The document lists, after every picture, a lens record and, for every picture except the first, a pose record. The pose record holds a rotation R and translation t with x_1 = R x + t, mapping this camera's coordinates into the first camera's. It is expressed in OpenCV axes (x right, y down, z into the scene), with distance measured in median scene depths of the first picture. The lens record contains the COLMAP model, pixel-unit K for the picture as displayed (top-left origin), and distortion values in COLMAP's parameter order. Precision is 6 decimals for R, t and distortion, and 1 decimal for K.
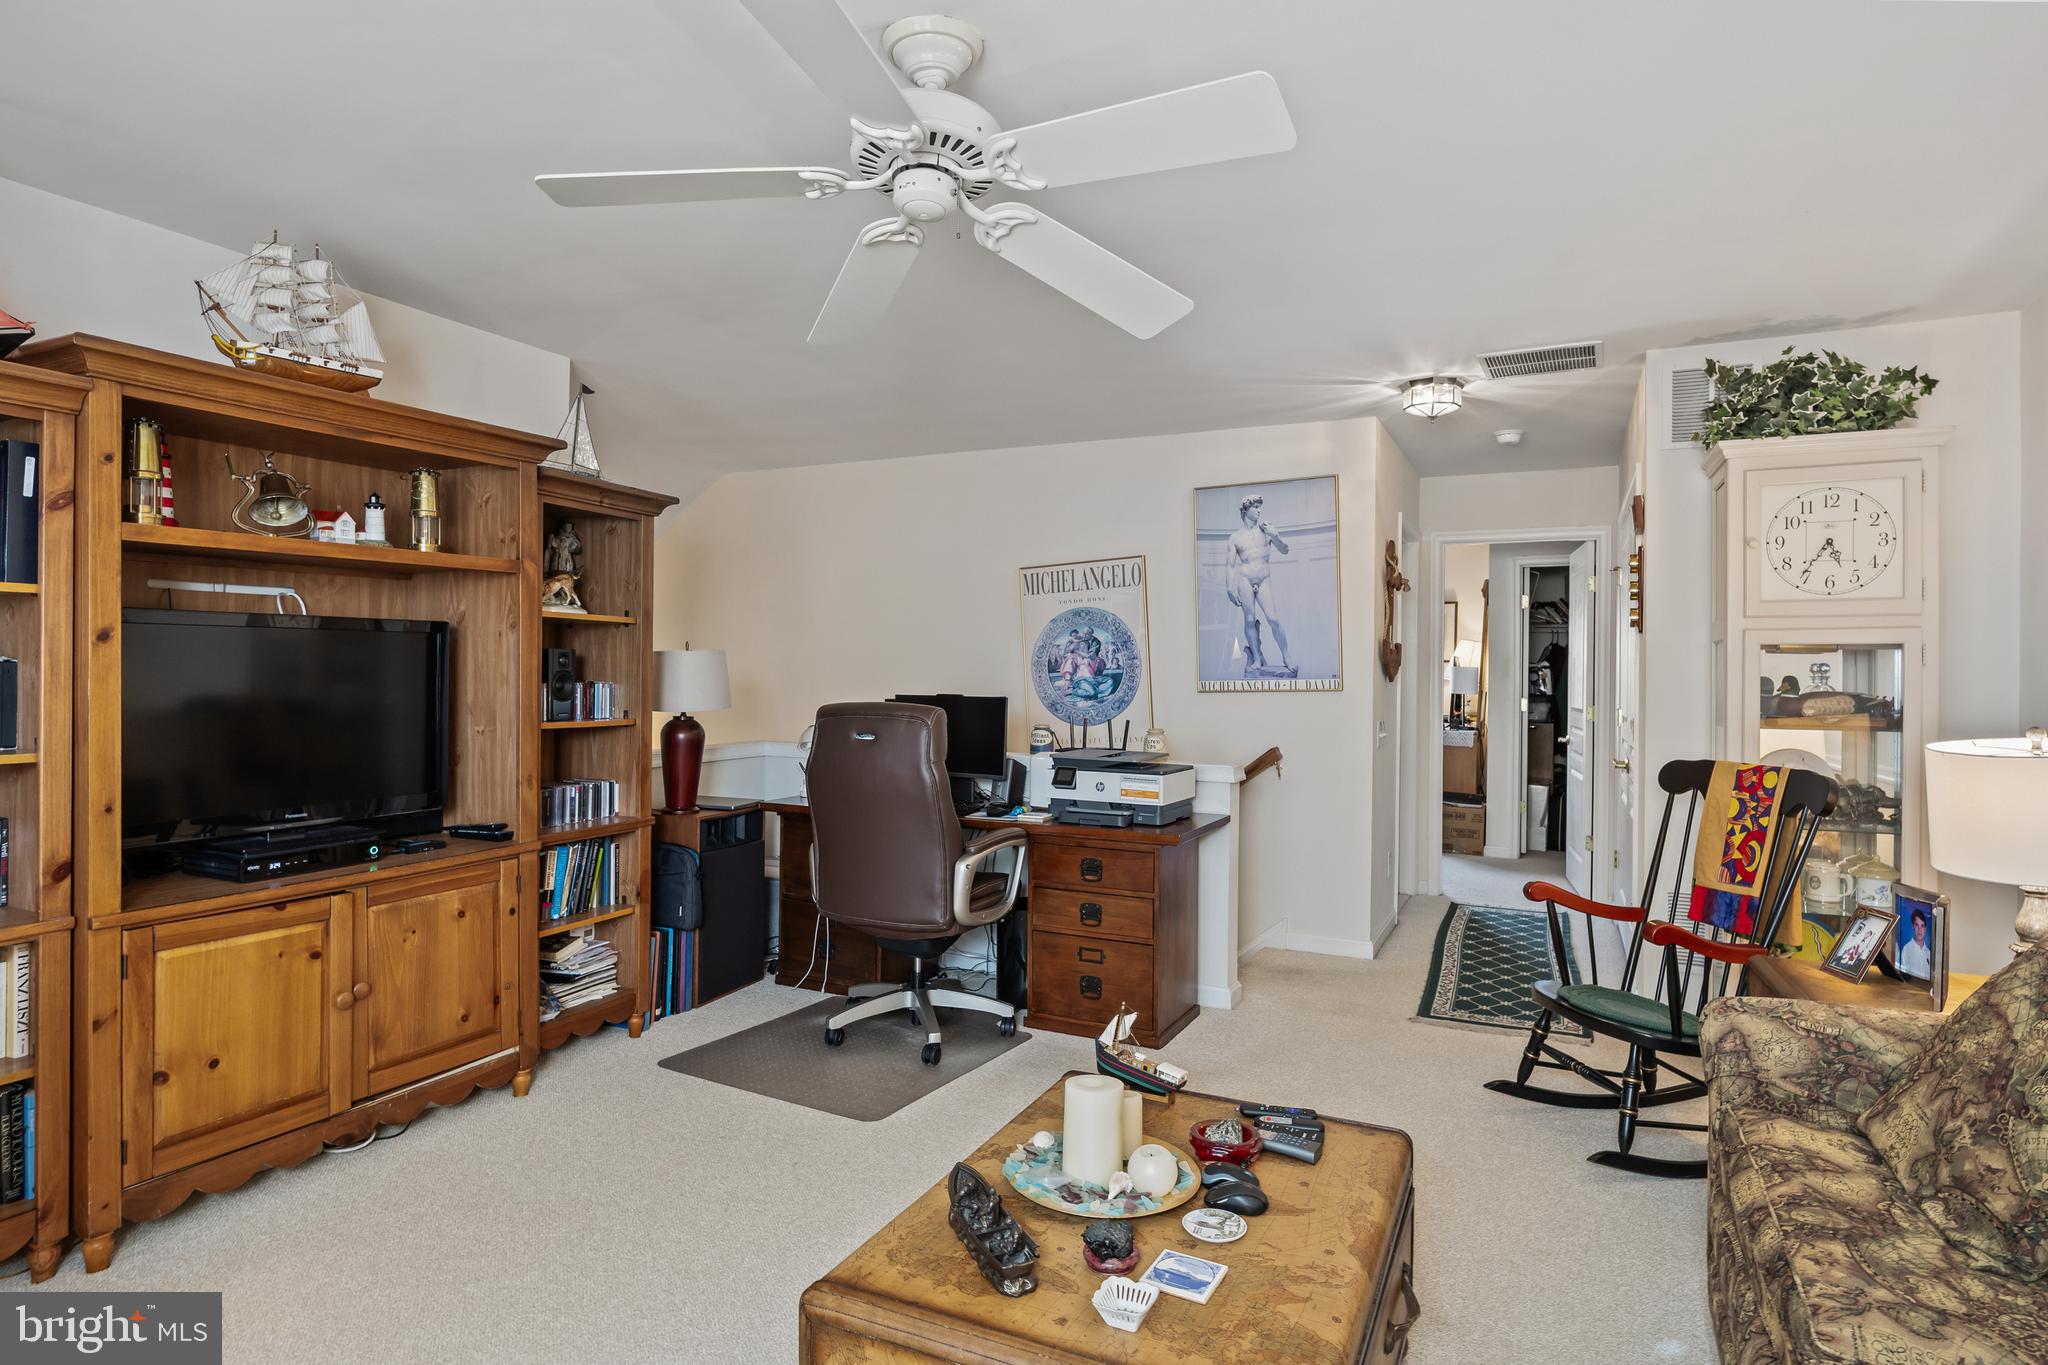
lens RADIAL K [[1146.4, 0, 1024.0], [0, 1146.4, 682.5], [0, 0, 1]] dist [0.001002, 0.000191]
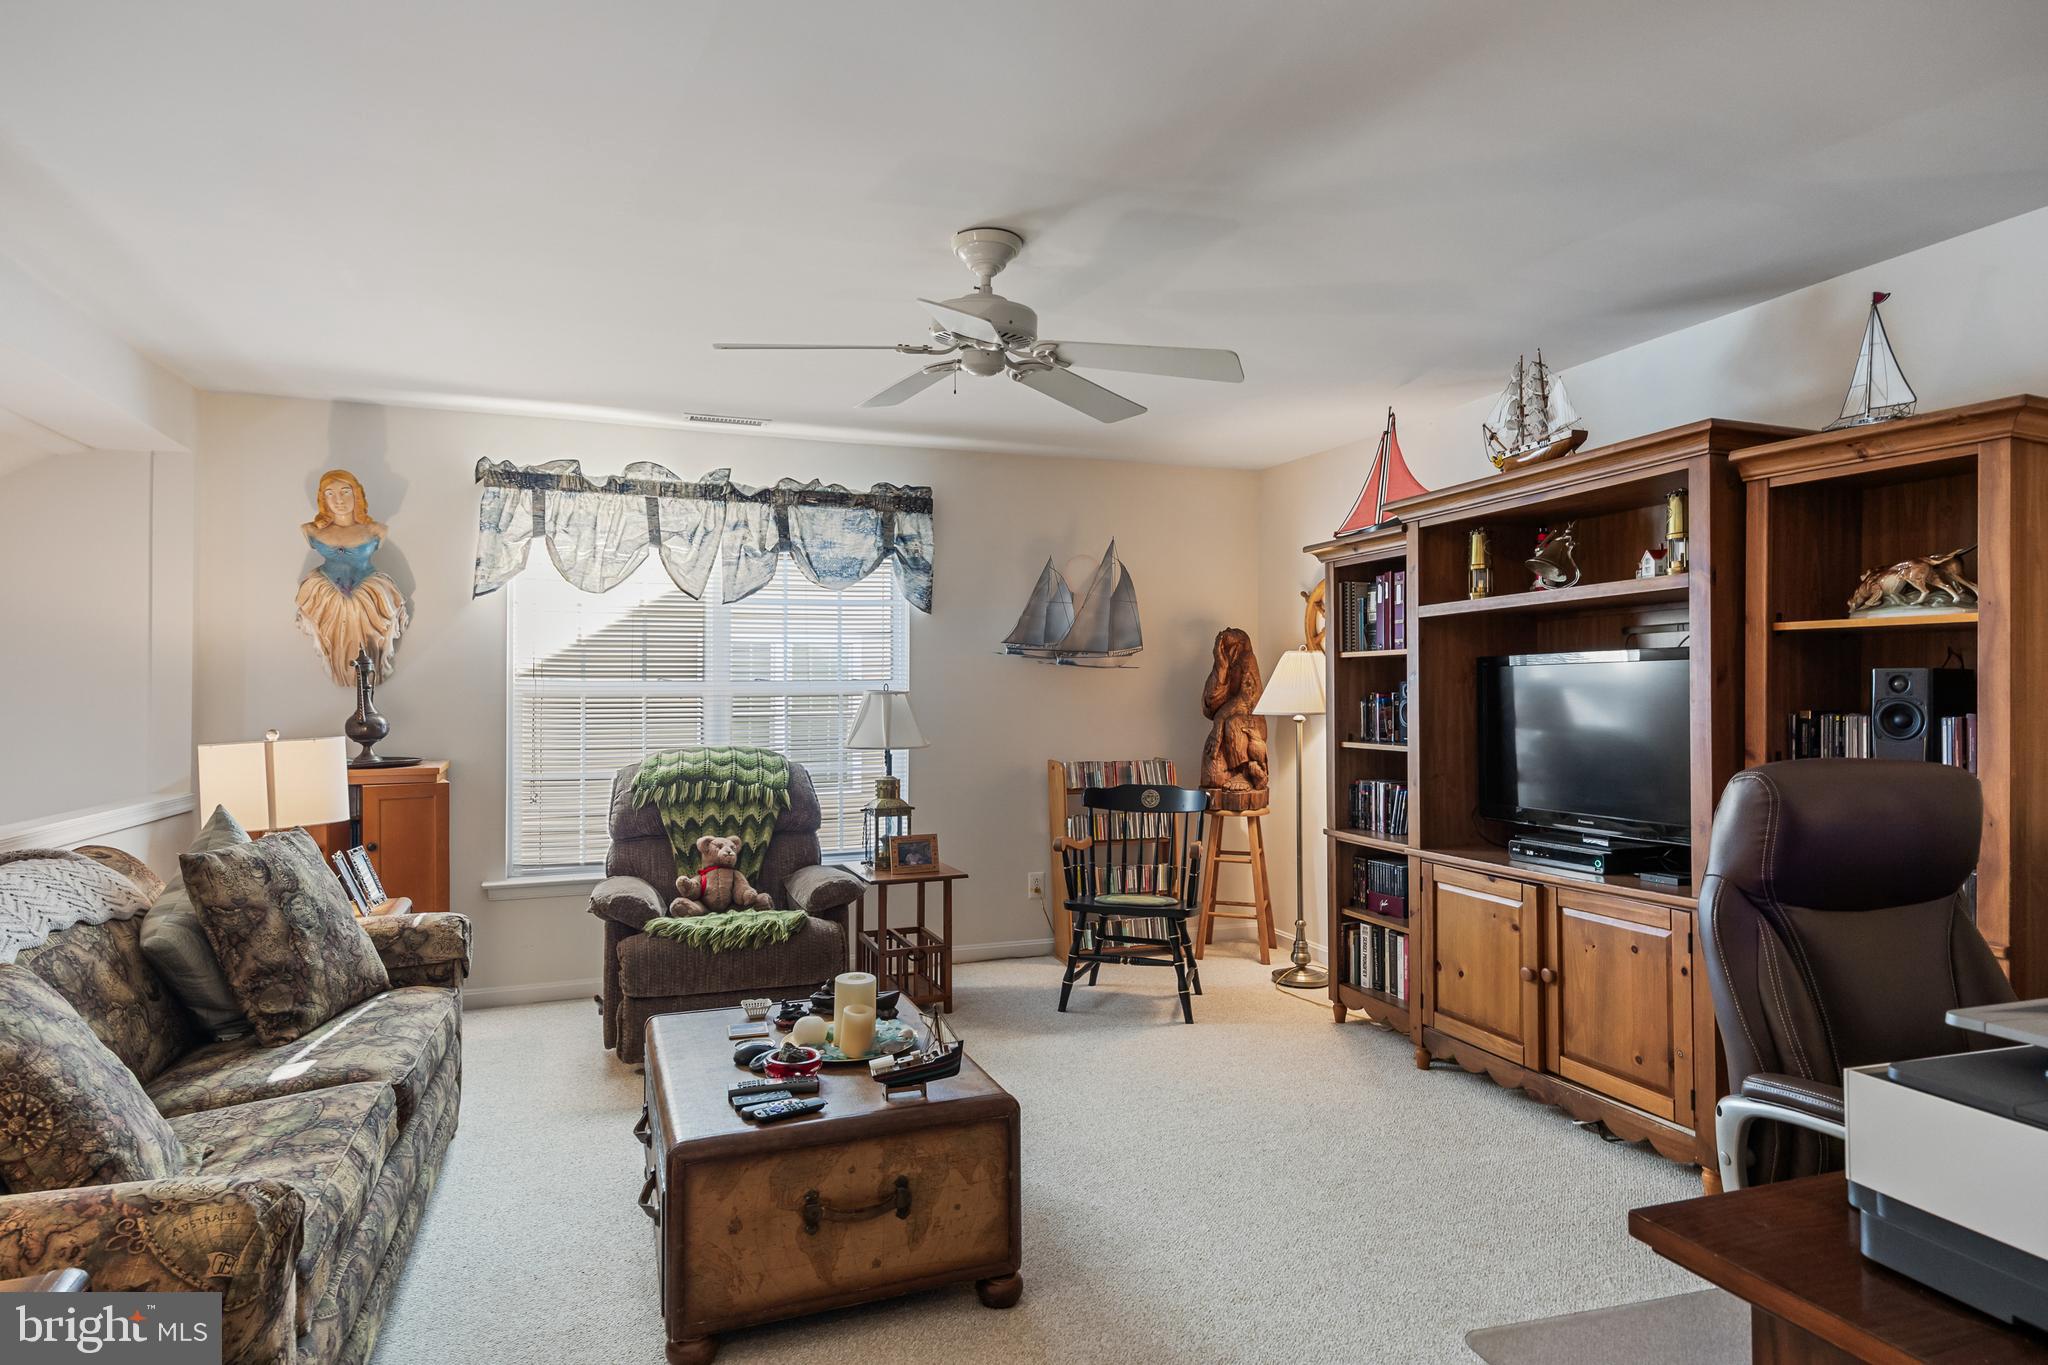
lens RADIAL K [[1146.4, 0, 1024.0], [0, 1146.4, 682.5], [0, 0, 1]] dist [0.001002, 0.000191]
pose [[-0.712759, -0.014742, -0.701254, 0.560019], [-0.010229, 0.999891, -0.010622, -0.008269], [0.701335, -0.000398, -0.712832, 1.328834]]
